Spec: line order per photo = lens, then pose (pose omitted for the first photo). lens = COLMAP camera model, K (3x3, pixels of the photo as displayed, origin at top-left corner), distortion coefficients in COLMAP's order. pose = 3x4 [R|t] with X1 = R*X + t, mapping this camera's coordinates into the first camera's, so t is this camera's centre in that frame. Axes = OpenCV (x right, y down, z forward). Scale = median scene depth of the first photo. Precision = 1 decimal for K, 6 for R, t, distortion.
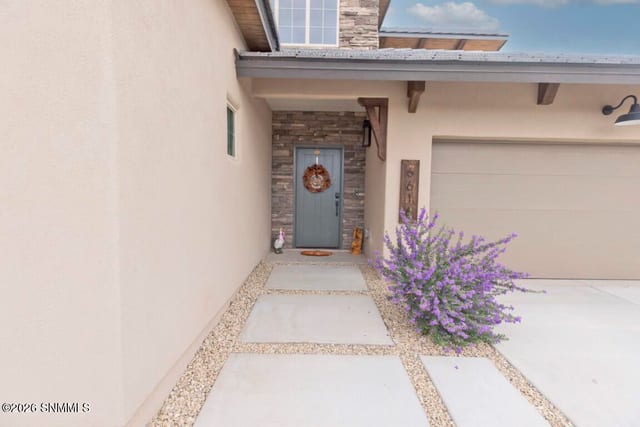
lens RADIAL K [[285.2, 0, 322.3], [0, 285.2, 213.4], [0, 0, 1]] dist [0.004807, 0.000000]
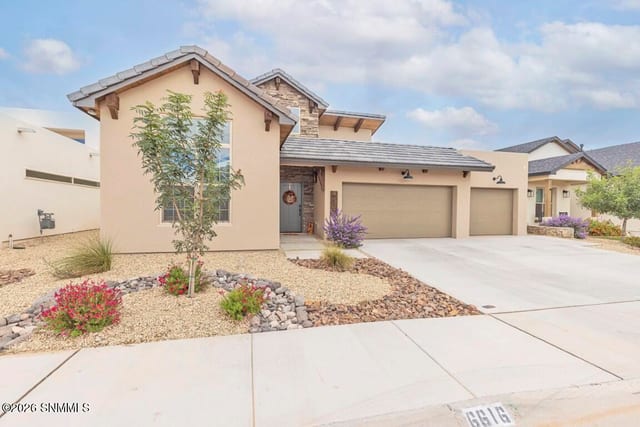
lens RADIAL K [[285.2, 0, 319.0], [0, 285.2, 211.8], [0, 0, 1]] dist [0.004807, 0.000000]
pose [[0.974320, -0.012269, 0.224835, -0.276812], [0.023448, 0.998614, -0.047116, 0.079244], [-0.223945, 0.051178, 0.973257, -1.004574]]
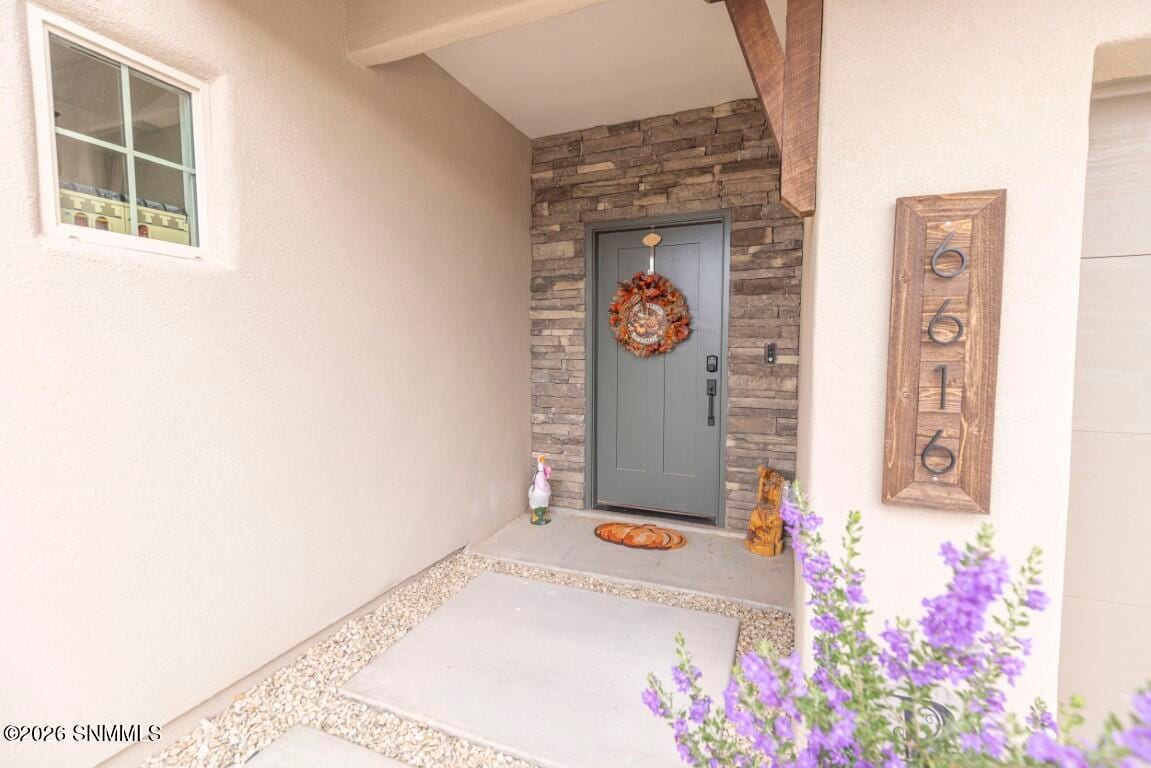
lens RADIAL K [[512.8, 0, 576.3], [0, 512.8, 384.6], [0, 0, 1]] dist [0.004807, 0.000000]
pose [[0.916834, 0.010840, -0.399122, 0.151582], [-0.012976, 0.999912, -0.002651, -0.035877], [0.399058, 0.007610, 0.916894, 0.401724]]
